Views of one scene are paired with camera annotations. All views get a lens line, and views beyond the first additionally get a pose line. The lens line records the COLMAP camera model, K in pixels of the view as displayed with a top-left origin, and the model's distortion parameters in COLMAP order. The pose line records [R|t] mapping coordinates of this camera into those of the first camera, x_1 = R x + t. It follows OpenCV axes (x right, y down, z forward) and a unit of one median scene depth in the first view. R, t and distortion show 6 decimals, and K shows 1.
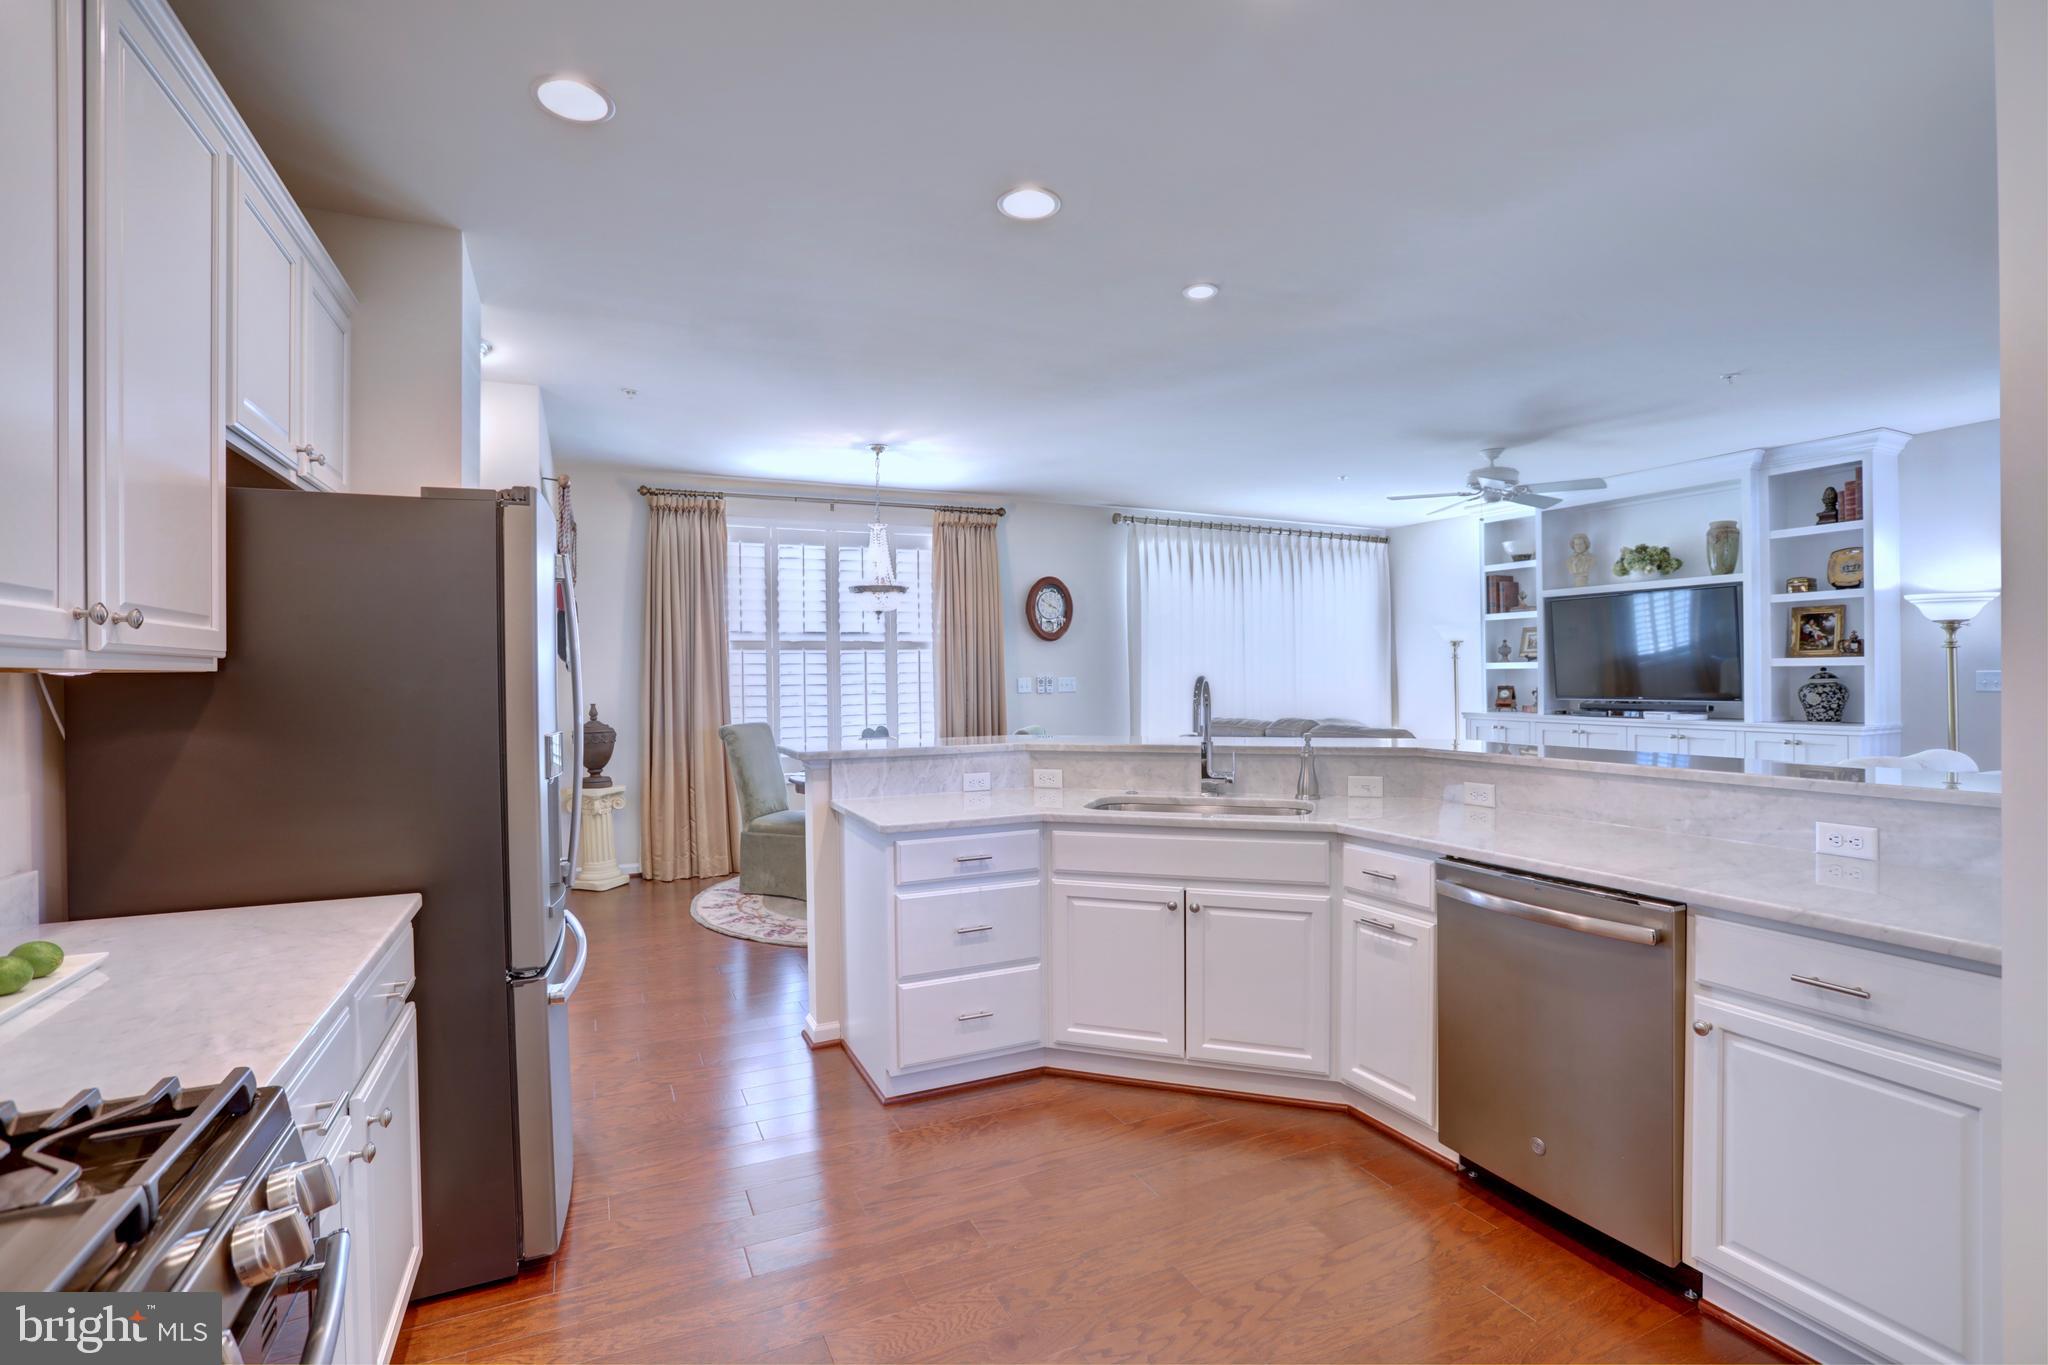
lens RADIAL K [[936.5, 0, 1034.9], [0, 936.5, 680.7], [0, 0, 1]] dist [-0.056810, 0.020034]
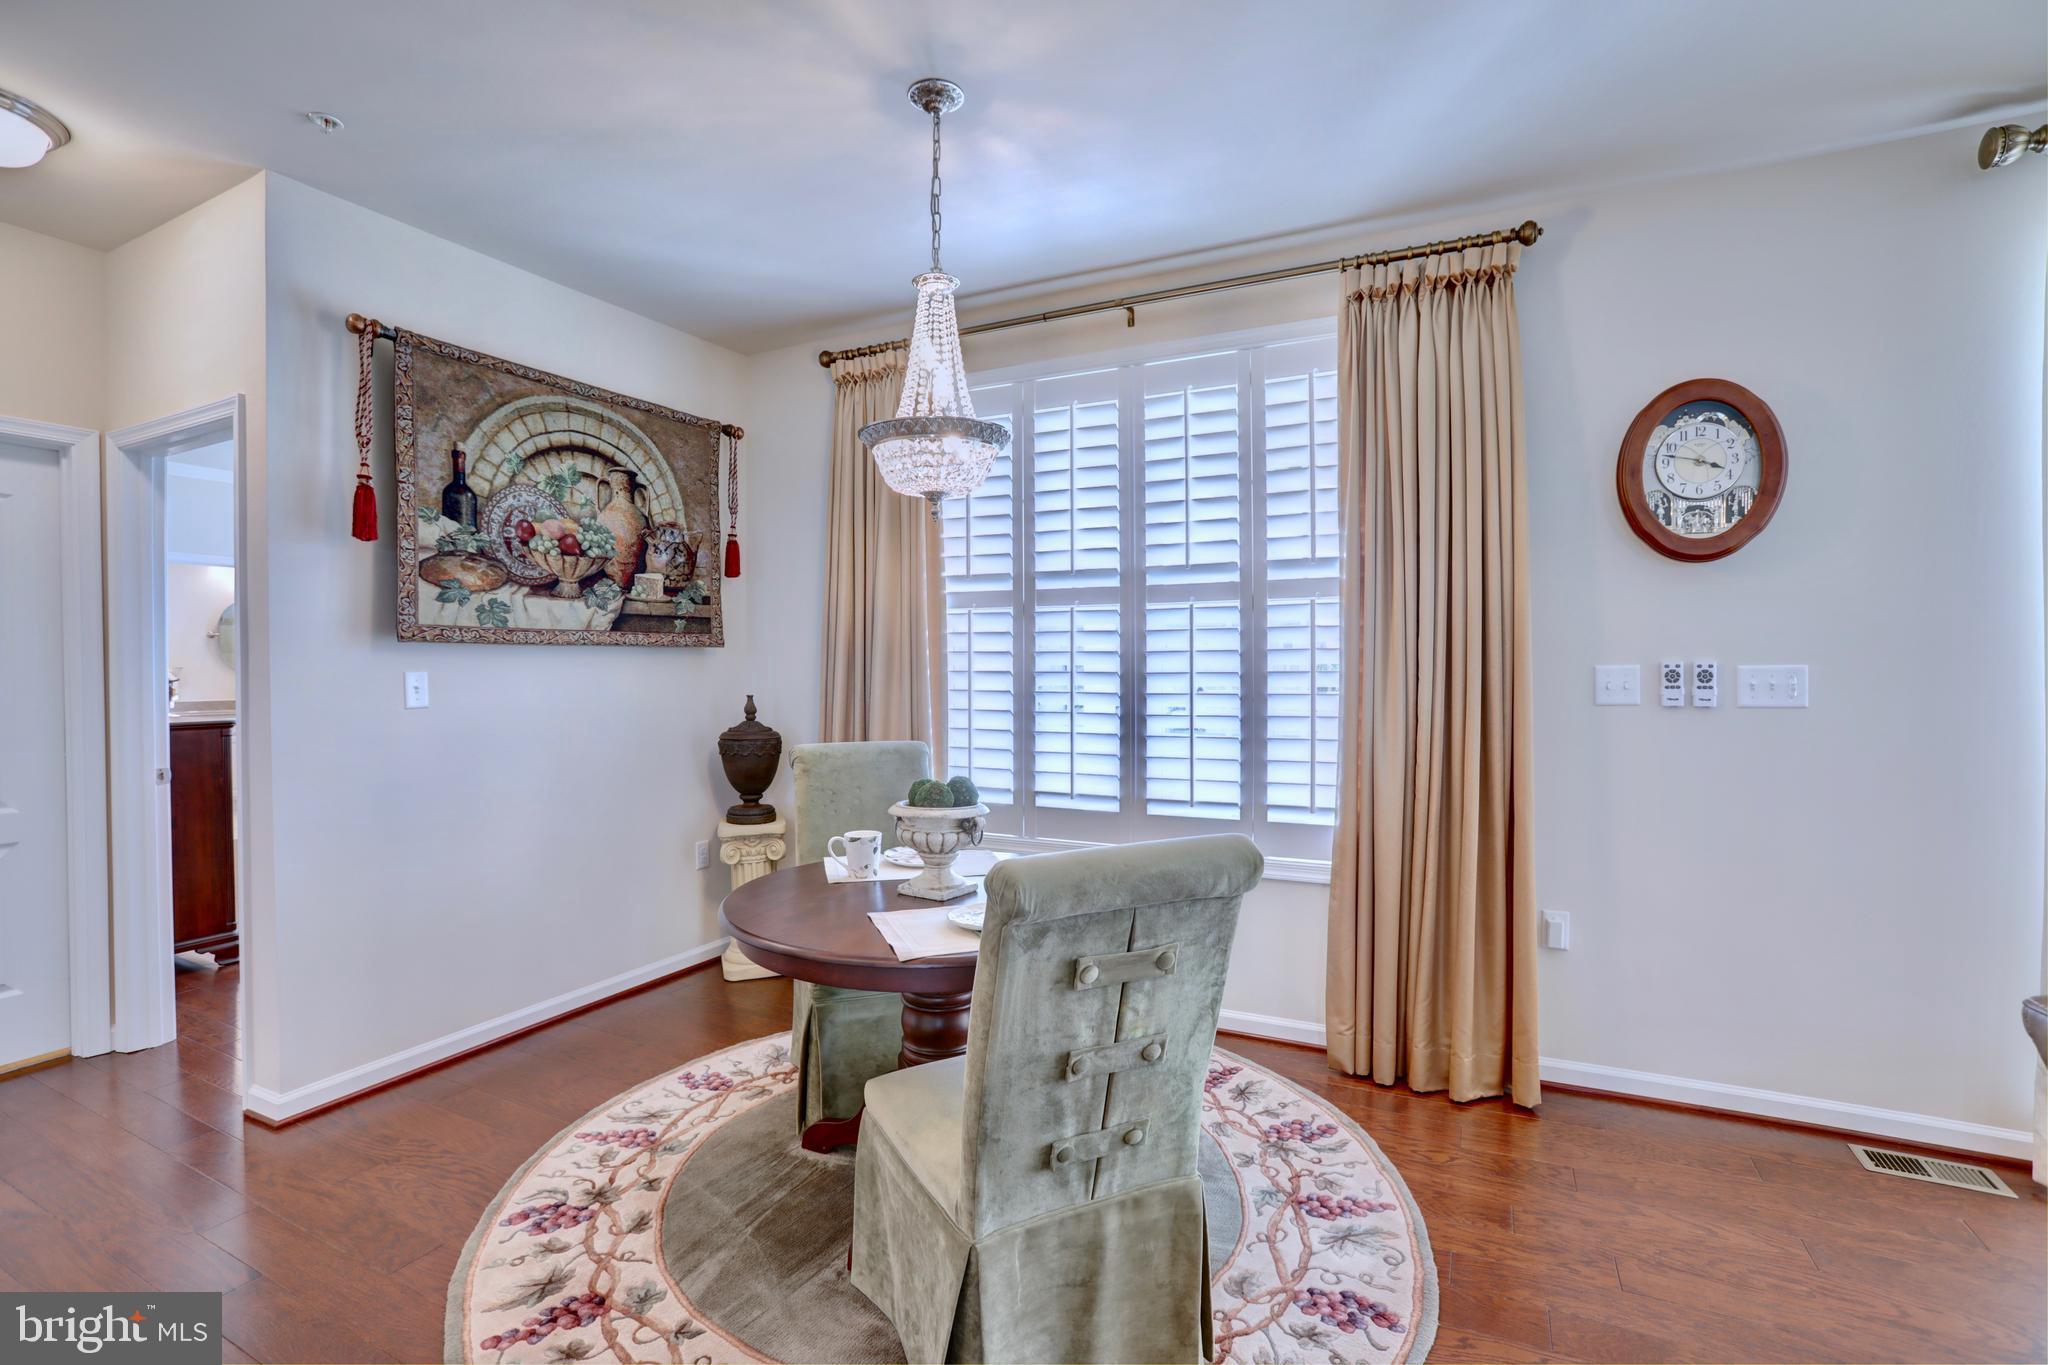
lens RADIAL K [[936.5, 0, 1014.1], [0, 936.5, 680.9], [0, 0, 1]] dist [-0.056810, 0.020034]
pose [[0.607935, 0.025861, -0.793565, 0.161522], [-0.012380, 0.999657, 0.023093, -0.002976], [0.793890, -0.004215, 0.608047, 0.712864]]
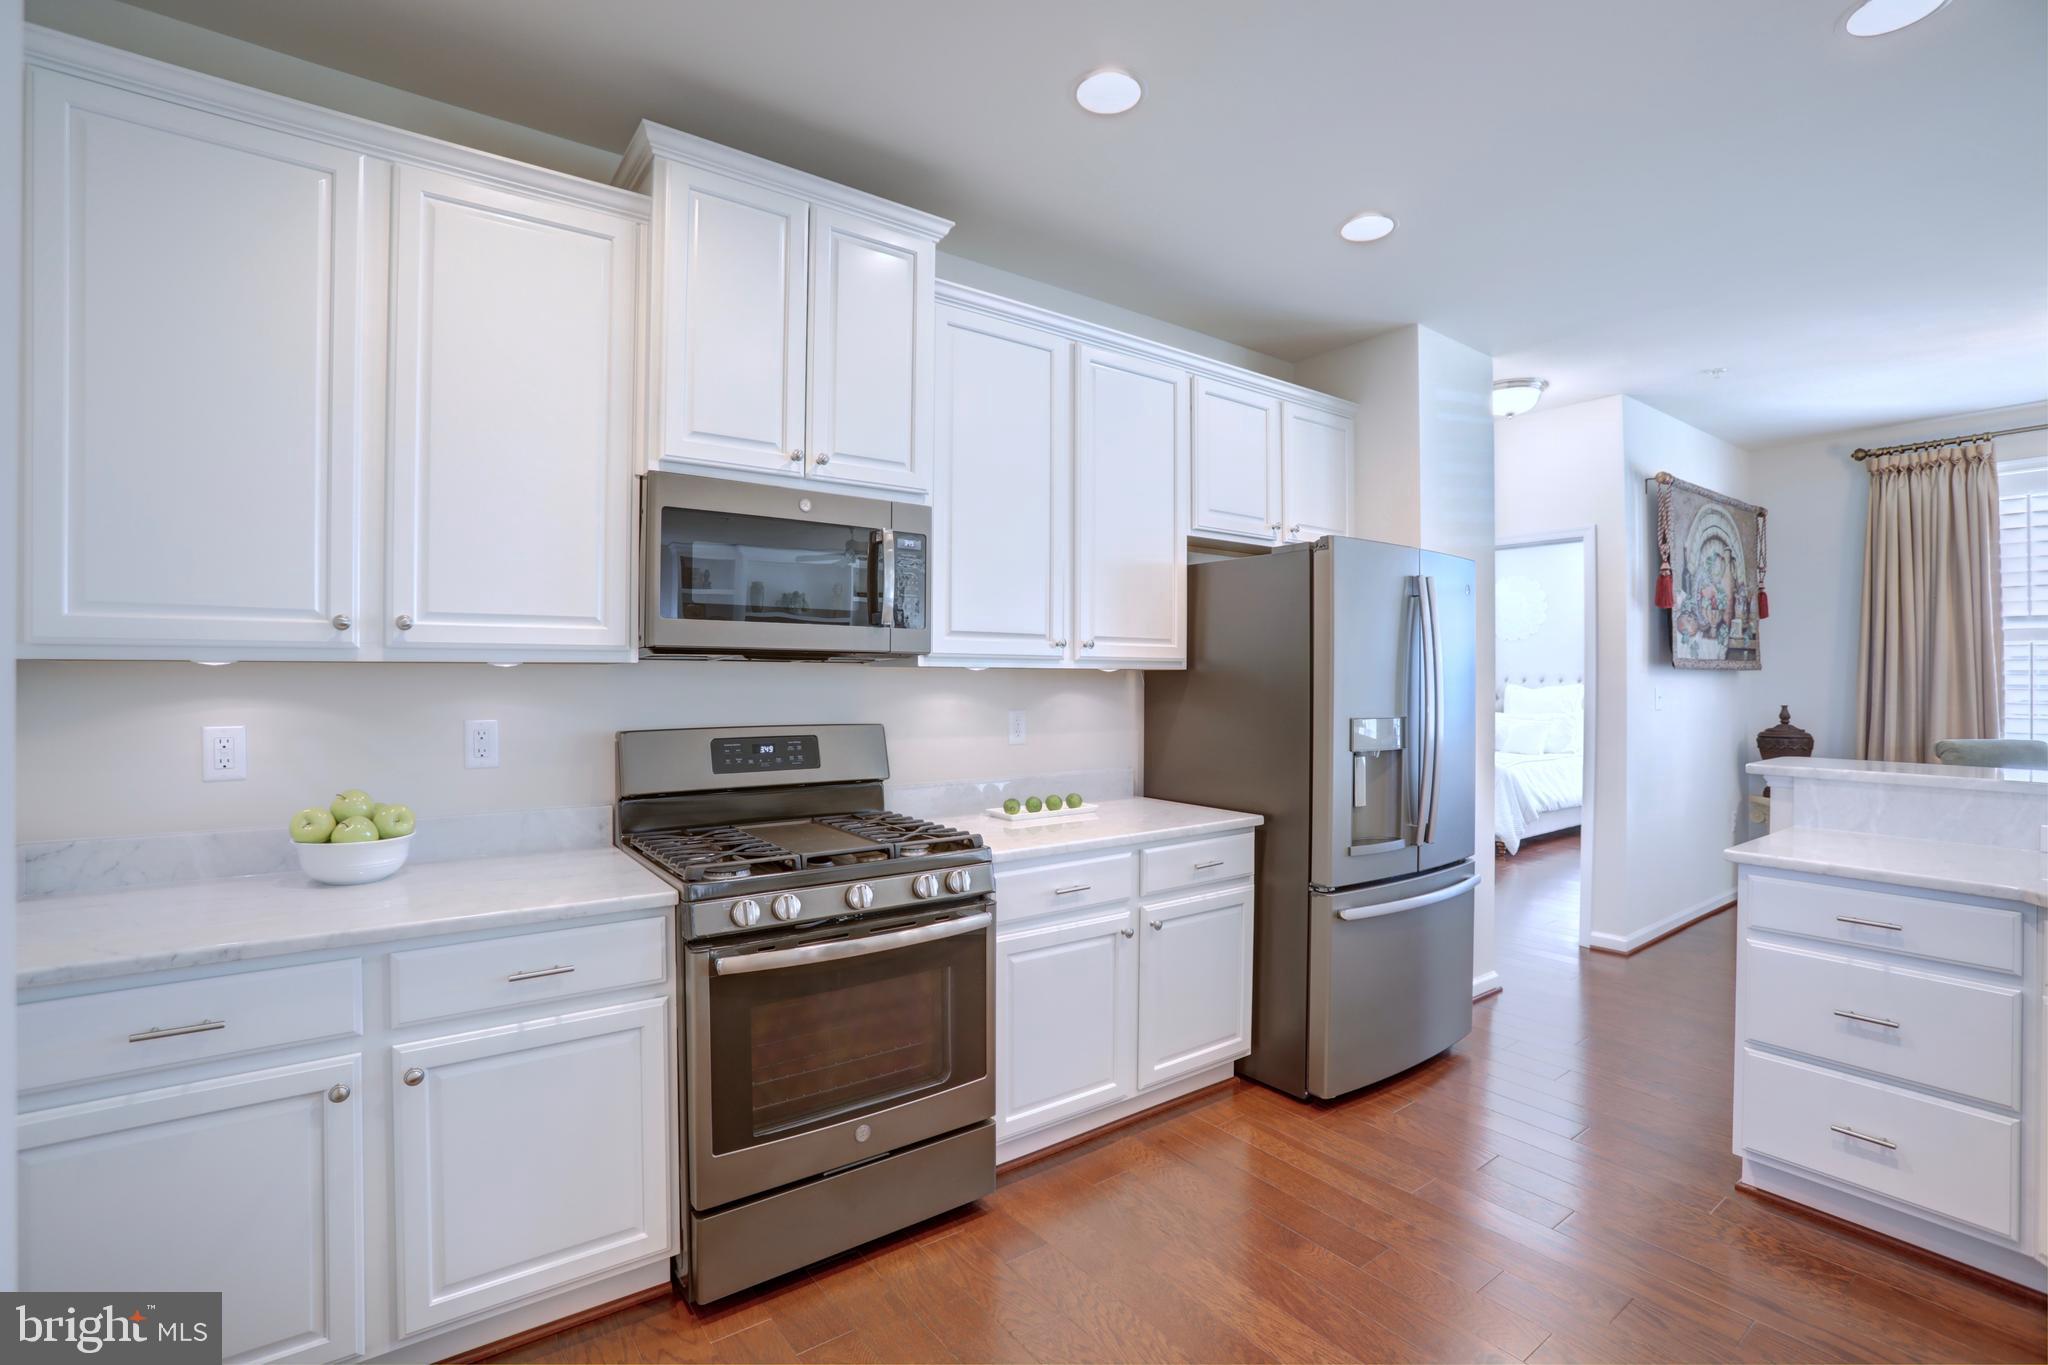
lens RADIAL K [[936.5, 0, 1008.2], [0, 936.5, 672.3], [0, 0, 1]] dist [-0.056810, 0.020034]
pose [[0.189357, 0.006377, -0.981888, 0.235550], [-0.011852, 0.999921, 0.004208, -0.002202], [0.981837, 0.010841, 0.189418, 0.087823]]
